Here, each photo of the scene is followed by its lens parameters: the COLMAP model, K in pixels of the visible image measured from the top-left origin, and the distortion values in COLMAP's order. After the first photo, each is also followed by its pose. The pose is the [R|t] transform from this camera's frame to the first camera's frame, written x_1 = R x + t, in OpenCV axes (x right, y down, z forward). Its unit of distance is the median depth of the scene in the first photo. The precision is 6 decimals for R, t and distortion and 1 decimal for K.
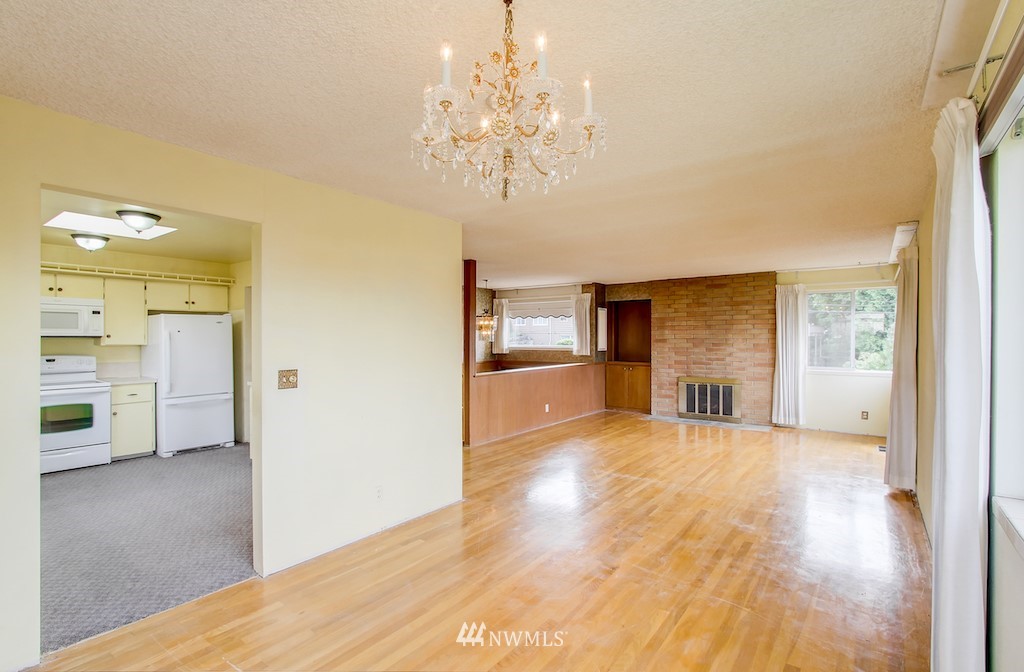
lens RADIAL K [[483.9, 0, 491.4], [0, 483.9, 339.1], [0, 0, 1]] dist [0.001450, 0.000085]
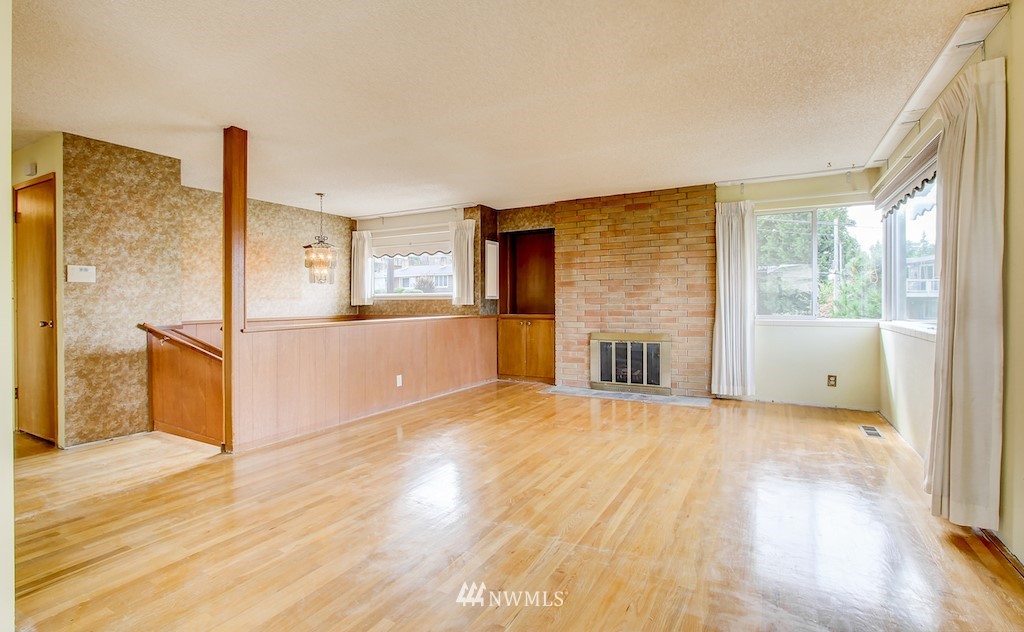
lens RADIAL K [[478.7, 0, 501.8], [0, 478.7, 298.6], [0, 0, 1]] dist [-0.003668, -0.000013]
pose [[0.988196, 0.001733, 0.153188, 0.148491], [0.000651, 0.999879, -0.015512, 0.038614], [-0.153196, 0.015429, 0.988075, 0.314854]]
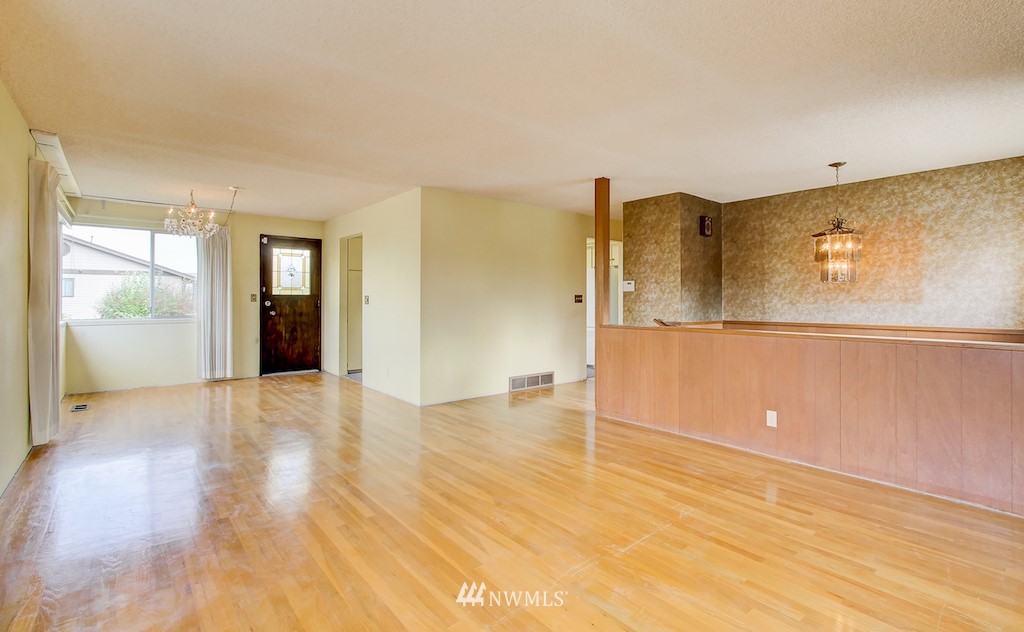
lens RADIAL K [[478.7, 0, 501.8], [0, 478.7, 298.6], [0, 0, 1]] dist [-0.003668, -0.000013]
pose [[-0.224808, 0.003790, -0.974396, 0.608674], [-0.009717, 0.999934, 0.006131, 0.024005], [0.974355, 0.010846, -0.224756, 0.820166]]
